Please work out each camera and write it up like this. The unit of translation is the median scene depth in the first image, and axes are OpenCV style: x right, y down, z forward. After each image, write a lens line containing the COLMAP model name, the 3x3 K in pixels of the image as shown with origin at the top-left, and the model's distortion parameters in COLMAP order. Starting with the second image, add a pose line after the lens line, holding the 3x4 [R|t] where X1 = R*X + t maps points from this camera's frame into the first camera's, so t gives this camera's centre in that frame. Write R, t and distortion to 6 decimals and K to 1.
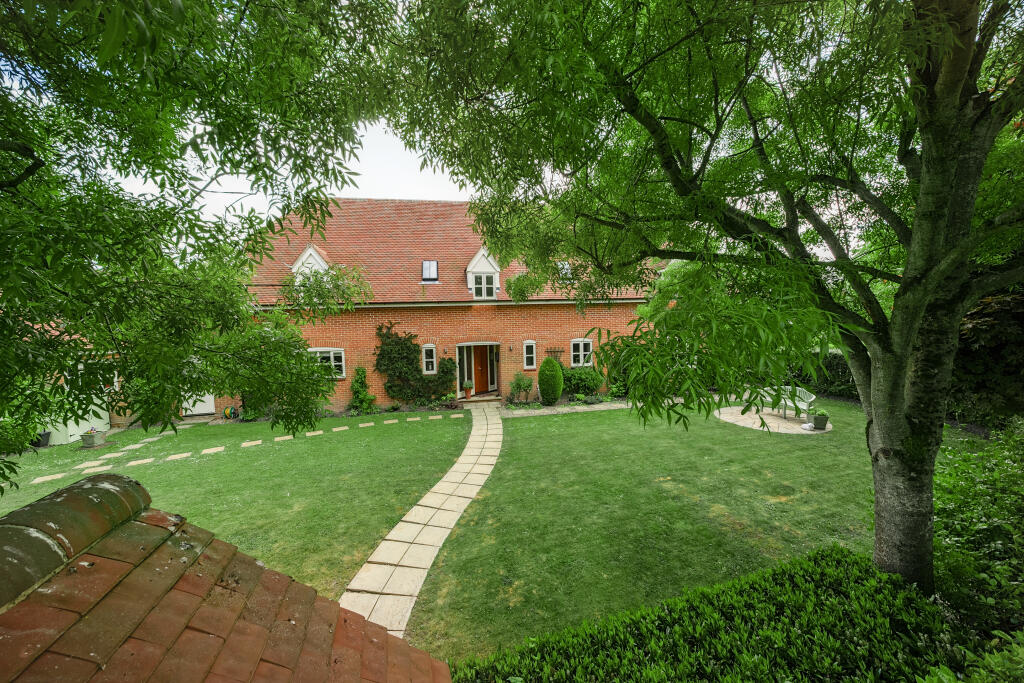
lens RADIAL K [[358.9, 0, 503.3], [0, 358.9, 343.0], [0, 0, 1]] dist [-0.011971, -0.000021]
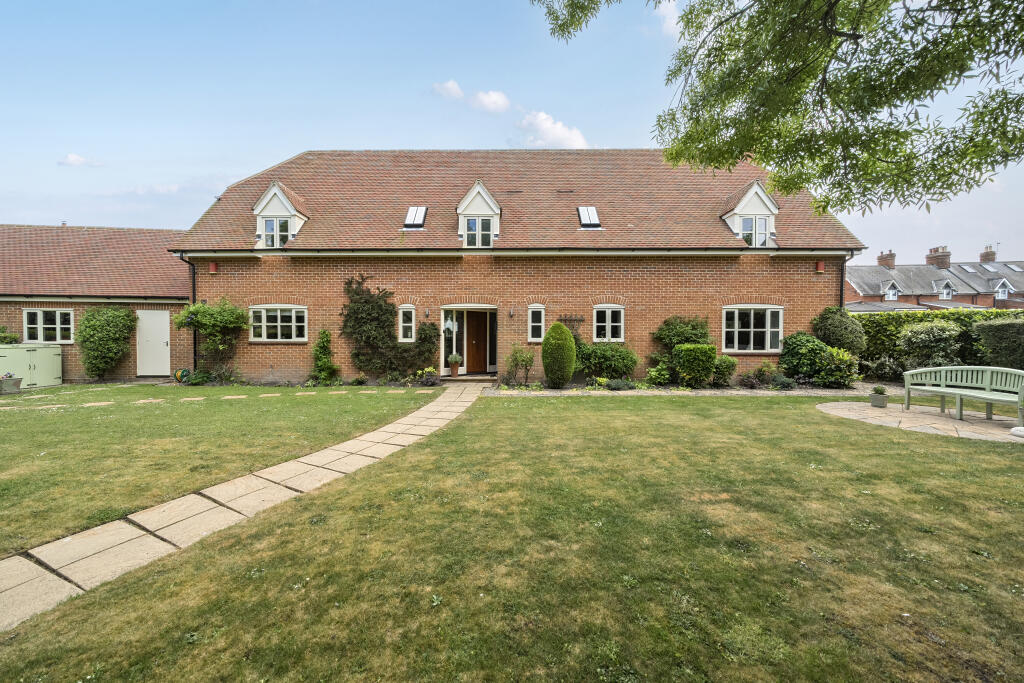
lens RADIAL K [[355.1, 0, 497.6], [0, 355.1, 343.1], [0, 0, 1]] dist [-0.010528, -0.000012]
pose [[0.984063, 0.030037, -0.175263, 0.136196], [-0.036890, 0.998671, -0.035977, 0.113514], [0.173949, 0.041869, 0.983864, 0.270469]]
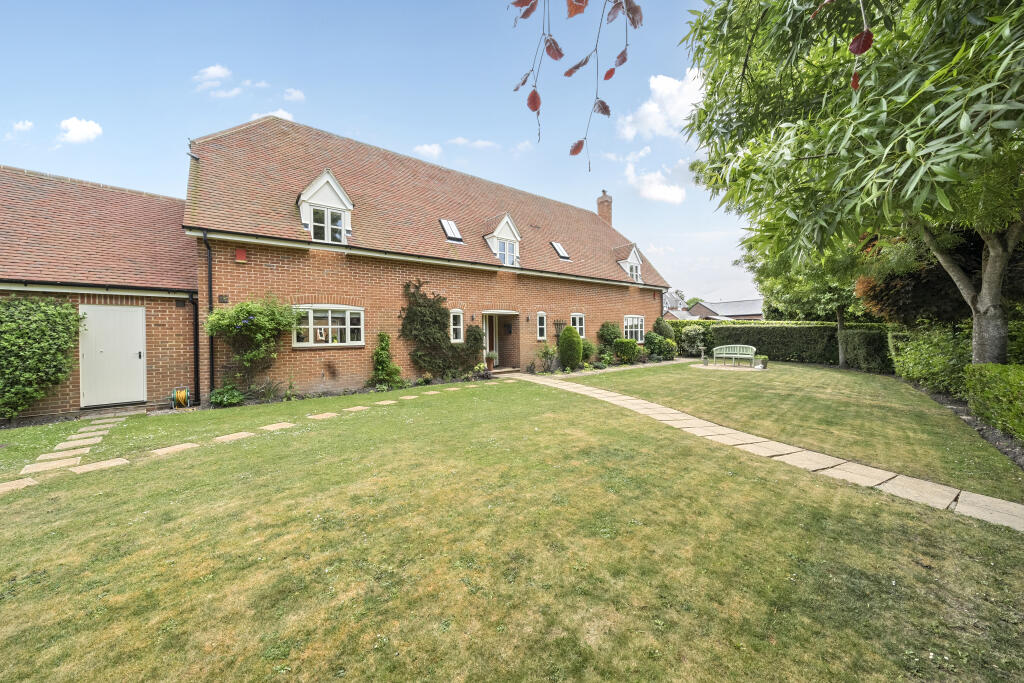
lens RADIAL K [[360.9, 0, 511.1], [0, 360.9, 337.9], [0, 0, 1]] dist [-0.016004, -0.000011]
pose [[0.878471, 0.005045, 0.477769, -0.536003], [0.027765, 0.997715, -0.061588, 0.138551], [-0.476989, 0.067369, 0.876324, 0.155204]]
